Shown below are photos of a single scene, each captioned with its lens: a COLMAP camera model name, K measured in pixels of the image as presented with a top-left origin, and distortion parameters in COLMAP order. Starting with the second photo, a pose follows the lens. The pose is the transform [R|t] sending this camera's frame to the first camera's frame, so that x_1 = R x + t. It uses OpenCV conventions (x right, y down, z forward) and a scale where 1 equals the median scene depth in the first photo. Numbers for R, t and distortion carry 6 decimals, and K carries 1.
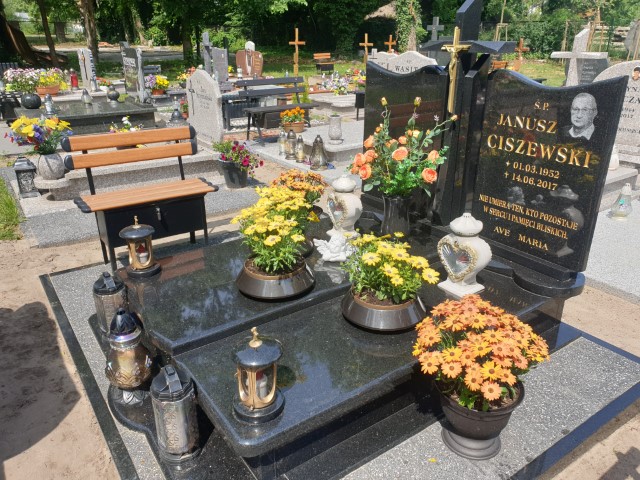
lens RADIAL K [[506.4, 0, 320.3], [0, 506.4, 238.3], [0, 0, 1]] dist [0.008975, 0.006409]
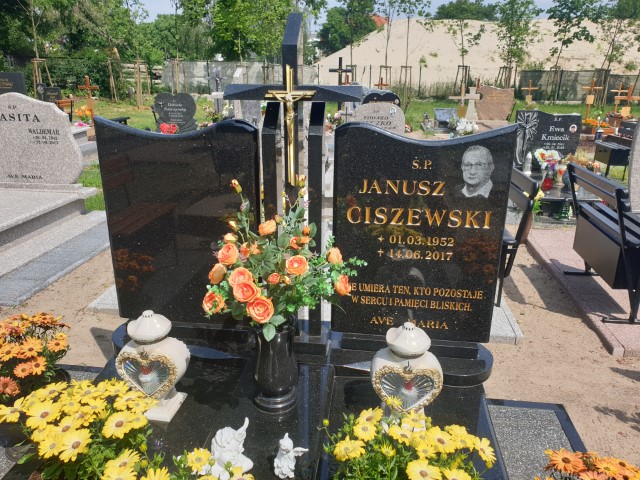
lens RADIAL K [[501.2, 0, 331.1], [0, 501.2, 251.5], [0, 0, 1]] dist [0.021989, 0.003988]
pose [[0.650841, -0.247194, 0.717845, -0.249872], [0.274529, 0.958158, 0.081043, -0.223023], [-0.707842, 0.144323, 0.691470, 0.549402]]
